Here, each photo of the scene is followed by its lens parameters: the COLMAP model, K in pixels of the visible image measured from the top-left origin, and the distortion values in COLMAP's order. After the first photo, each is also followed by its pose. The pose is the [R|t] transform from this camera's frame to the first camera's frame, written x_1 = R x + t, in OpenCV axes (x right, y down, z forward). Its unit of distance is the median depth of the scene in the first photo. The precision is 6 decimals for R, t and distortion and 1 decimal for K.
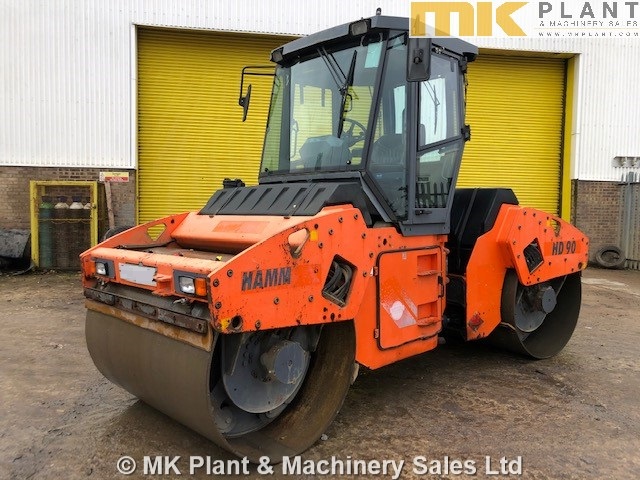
lens RADIAL K [[522.0, 0, 320.0], [0, 522.0, 240.0], [0, 0, 1]] dist [-0.007228, -0.005821]
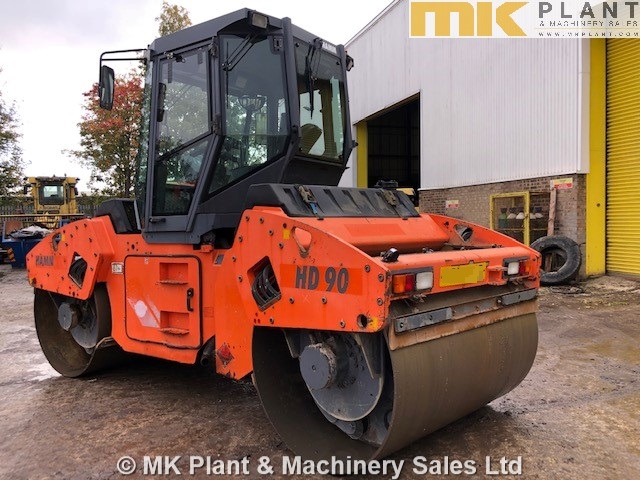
lens RADIAL K [[522.0, 0, 320.0], [0, 522.0, 240.0], [0, 0, 1]] dist [-0.007228, -0.005821]
pose [[0.174137, 0.020273, -0.984513, 1.239762], [-0.040323, 0.999096, 0.013441, -0.040636], [0.983895, 0.037358, 0.174797, 1.108287]]
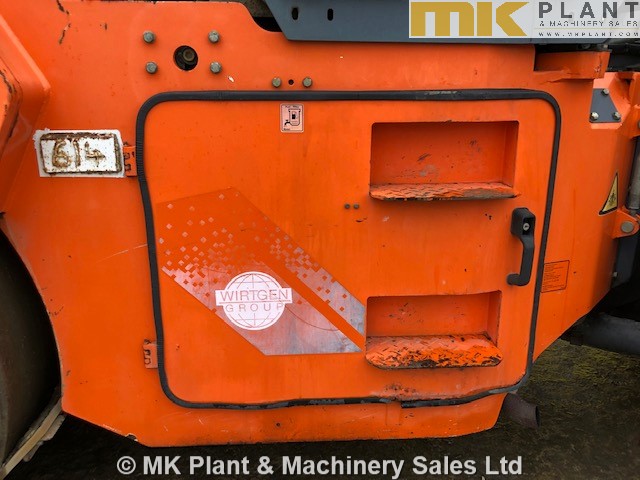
lens RADIAL K [[522.0, 0, 320.0], [0, 522.0, 240.0], [0, 0, 1]] dist [-0.007228, -0.005821]
pose [[0.747272, 0.198349, -0.634225, 0.339646], [-0.042681, 0.966770, 0.252061, 0.021930], [0.663146, -0.161289, 0.730906, 0.762145]]
